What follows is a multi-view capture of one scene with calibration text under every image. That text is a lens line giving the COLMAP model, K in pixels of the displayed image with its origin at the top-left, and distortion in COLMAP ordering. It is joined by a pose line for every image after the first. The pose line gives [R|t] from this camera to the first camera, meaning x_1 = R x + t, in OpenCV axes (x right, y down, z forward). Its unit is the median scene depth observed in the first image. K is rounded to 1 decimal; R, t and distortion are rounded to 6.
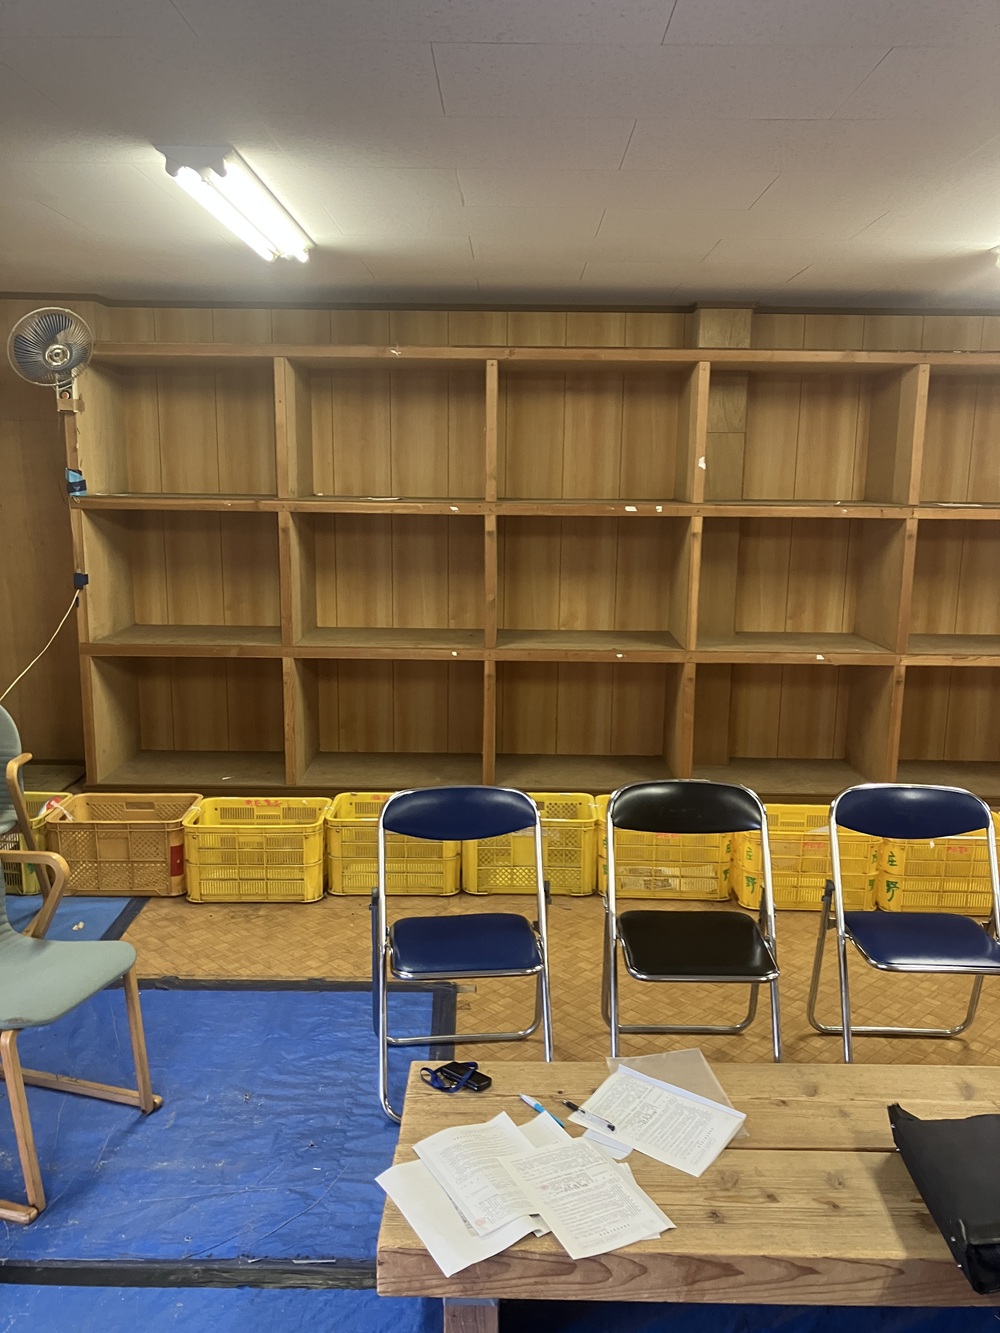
lens RADIAL K [[1147.0, 0, 496.3], [0, 1147.0, 631.5], [0, 0, 1]] dist [0.010085, 0.001125]
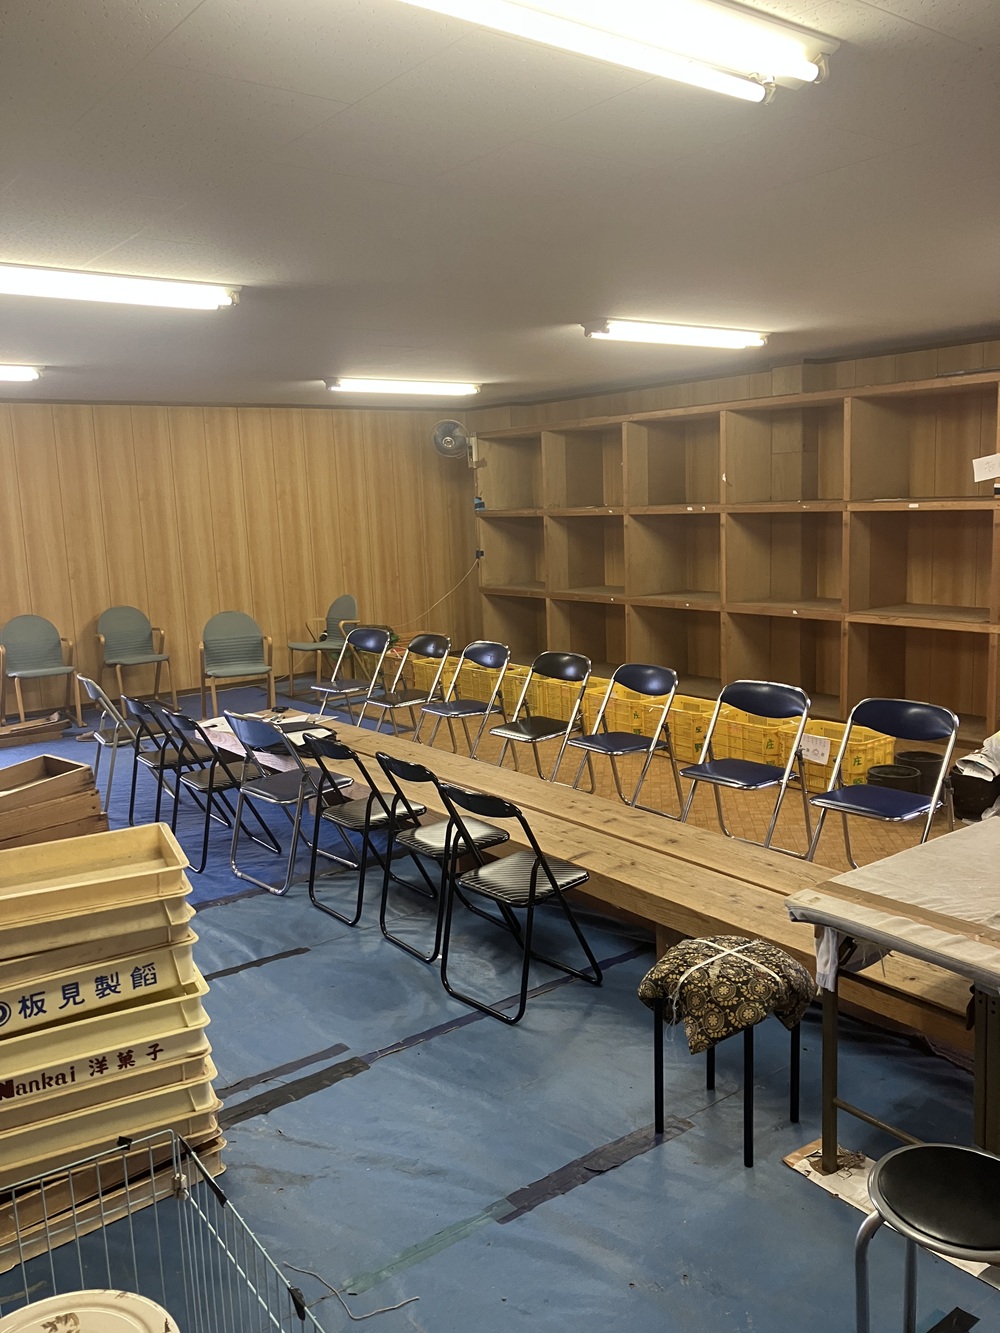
lens RADIAL K [[1061.4, 0, 500.0], [0, 1061.4, 666.5], [0, 0, 1]] dist [0.005176, 0.001202]
pose [[0.607850, 0.090297, -0.788901, 1.090546], [-0.062218, 0.995875, 0.066048, 0.025387], [0.791610, 0.008936, 0.610961, -0.078111]]
